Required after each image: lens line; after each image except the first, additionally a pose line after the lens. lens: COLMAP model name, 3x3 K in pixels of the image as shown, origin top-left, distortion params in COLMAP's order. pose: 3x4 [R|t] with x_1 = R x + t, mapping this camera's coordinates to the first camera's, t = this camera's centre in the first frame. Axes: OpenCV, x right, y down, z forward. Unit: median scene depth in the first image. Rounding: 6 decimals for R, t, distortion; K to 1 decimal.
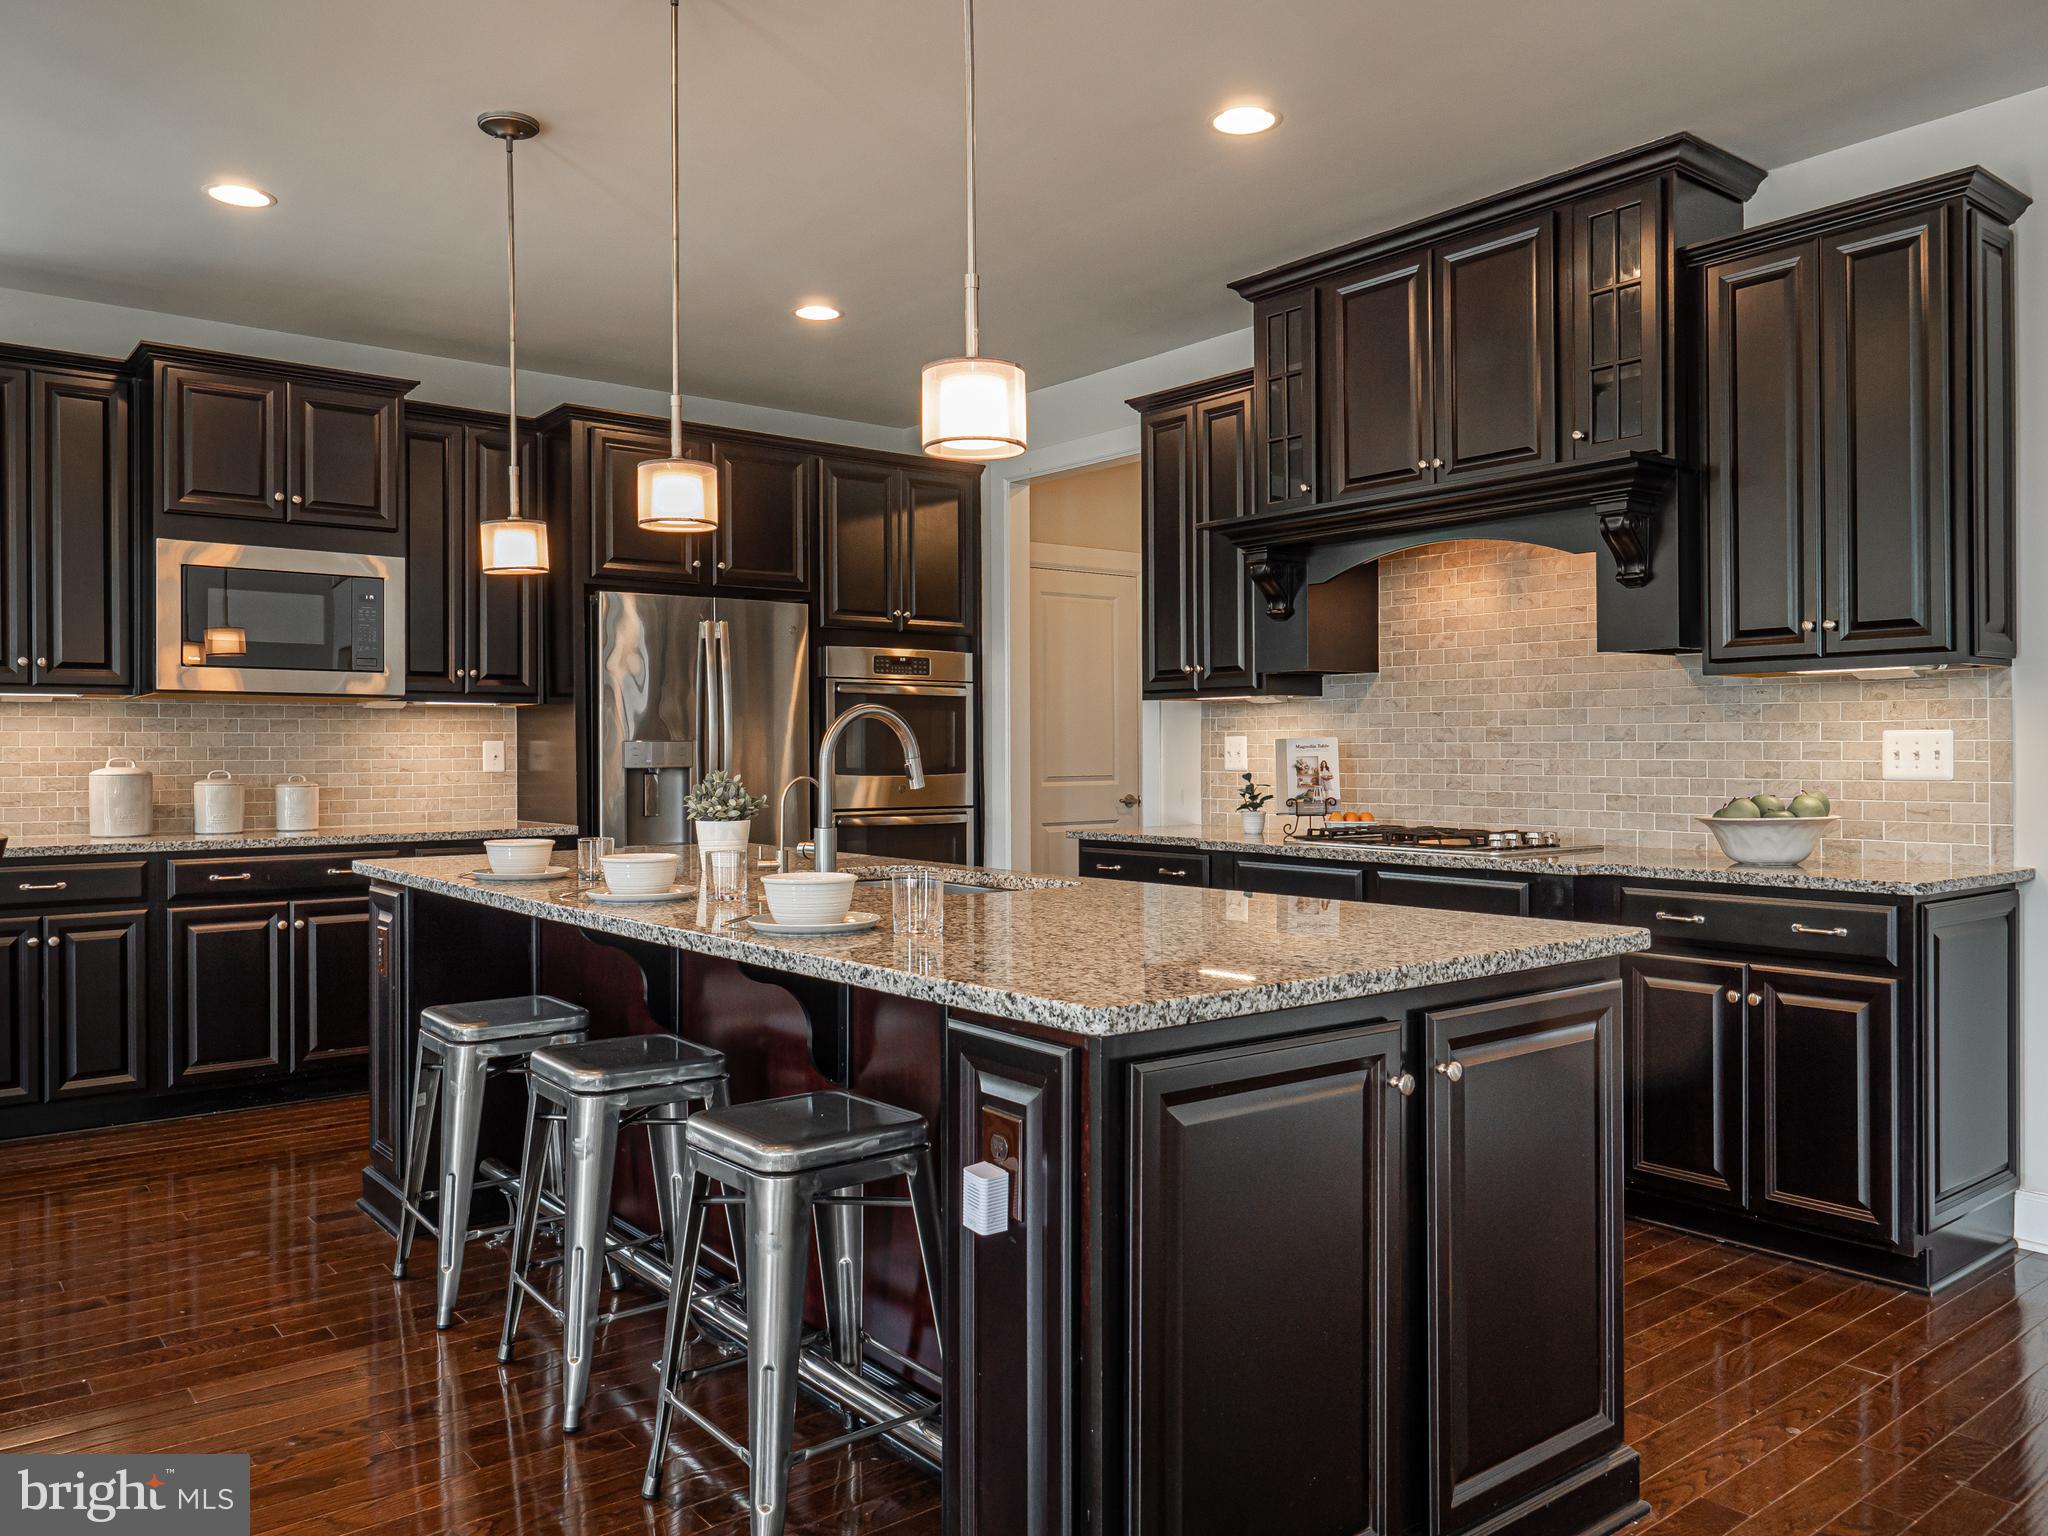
lens RADIAL K [[1489.7, 0, 1027.0], [0, 1489.7, 758.4], [0, 0, 1]] dist [-0.005381, -0.003427]
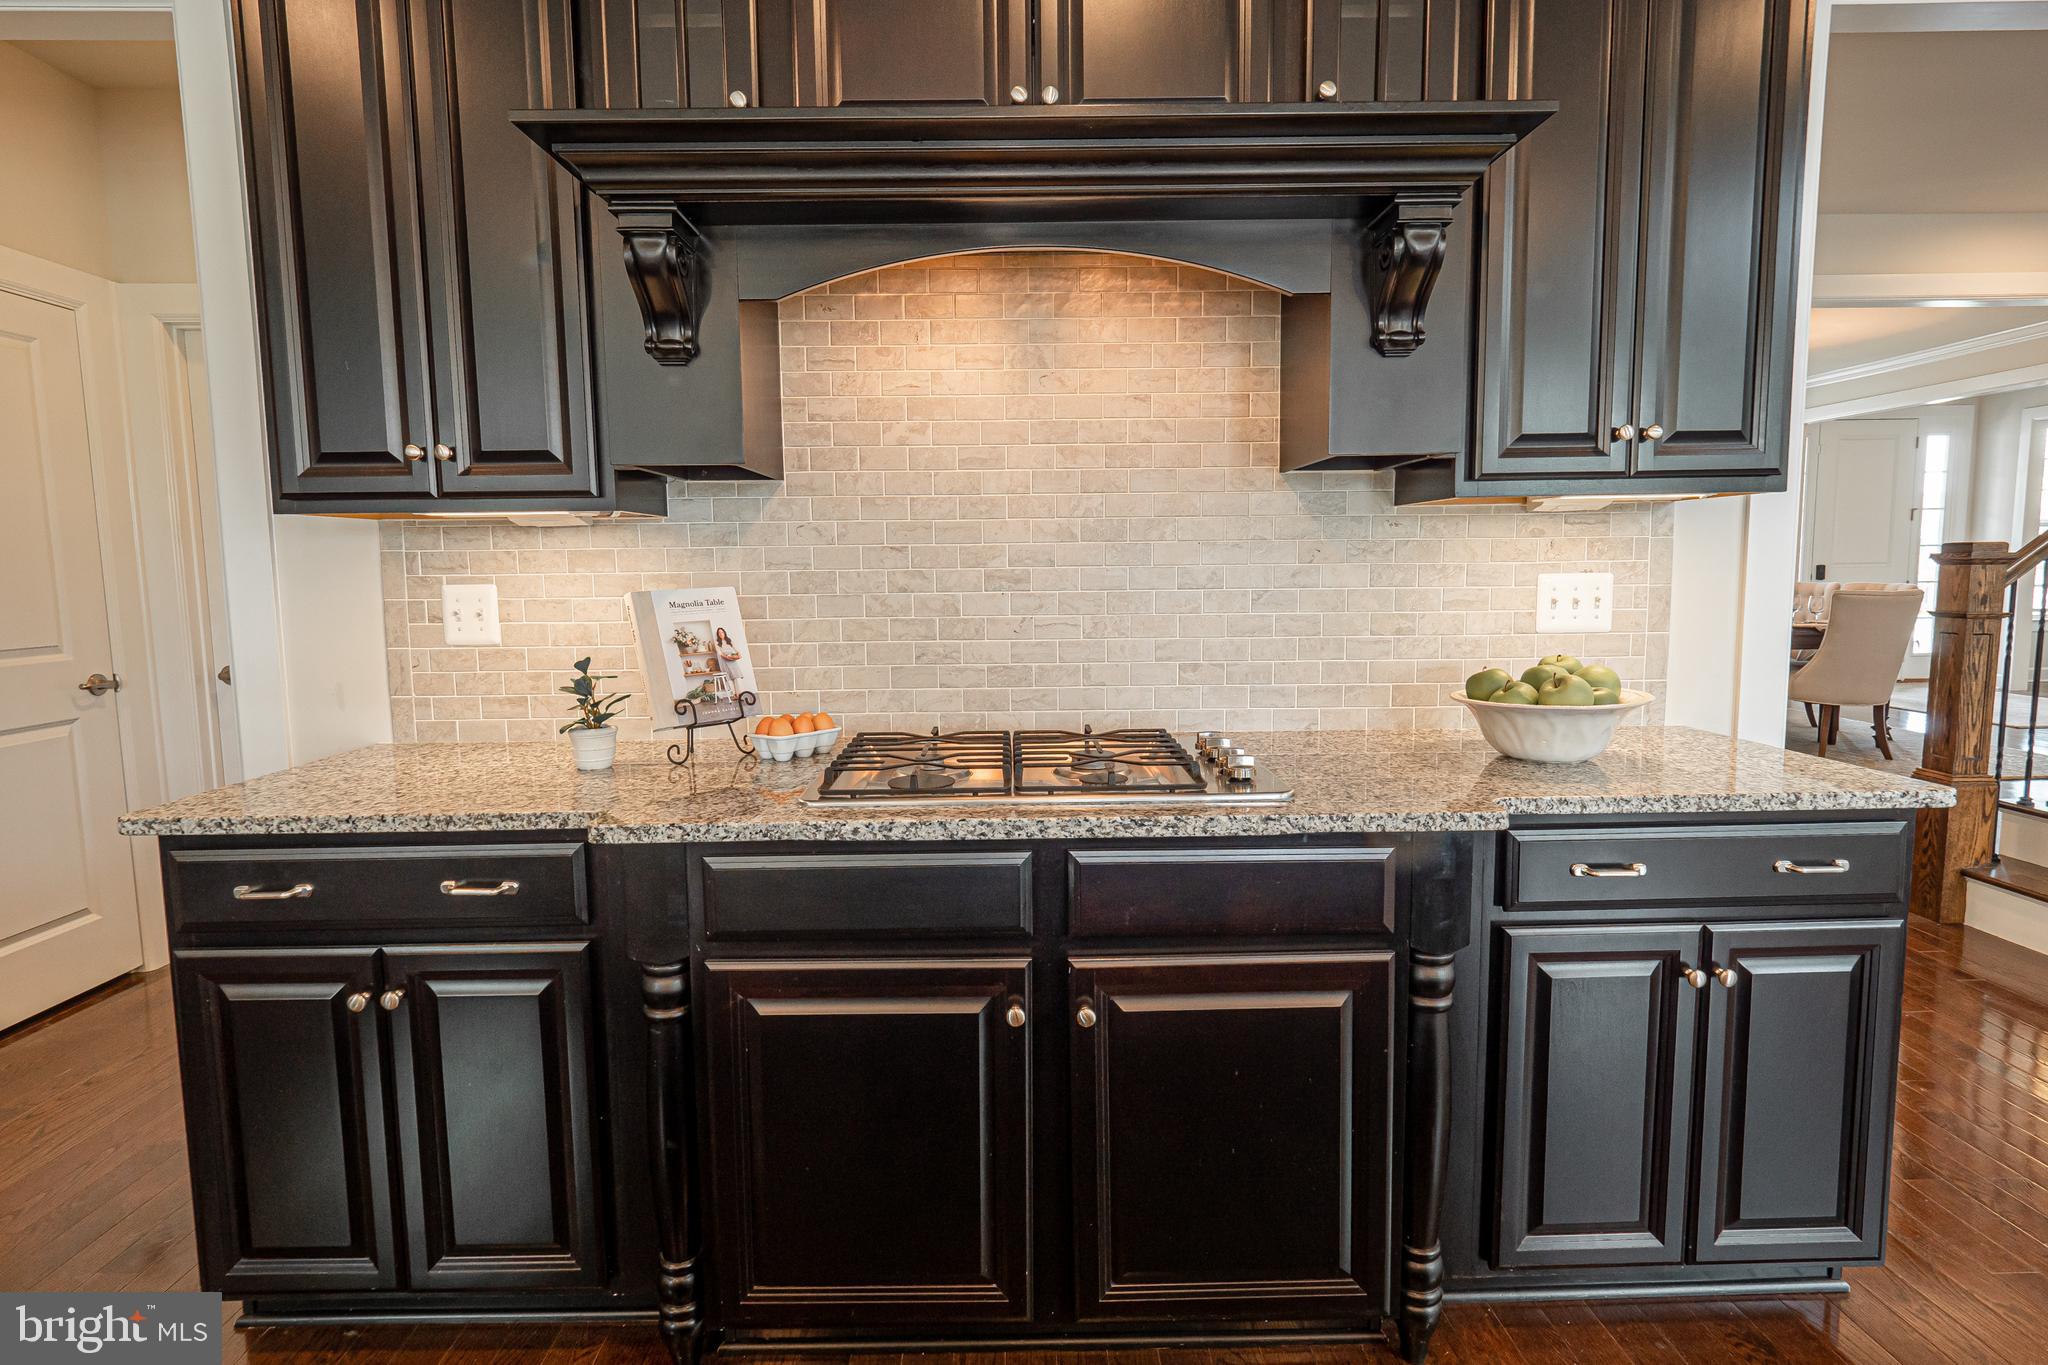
lens RADIAL K [[1018.0, 0, 1019.4], [0, 1018.0, 667.8], [0, 0, 1]] dist [0.005417, -0.001359]
pose [[0.613942, -0.080667, 0.785218, -0.045181], [0.015033, 0.995779, 0.090544, -0.018504], [-0.789208, -0.043785, 0.612563, 0.717640]]
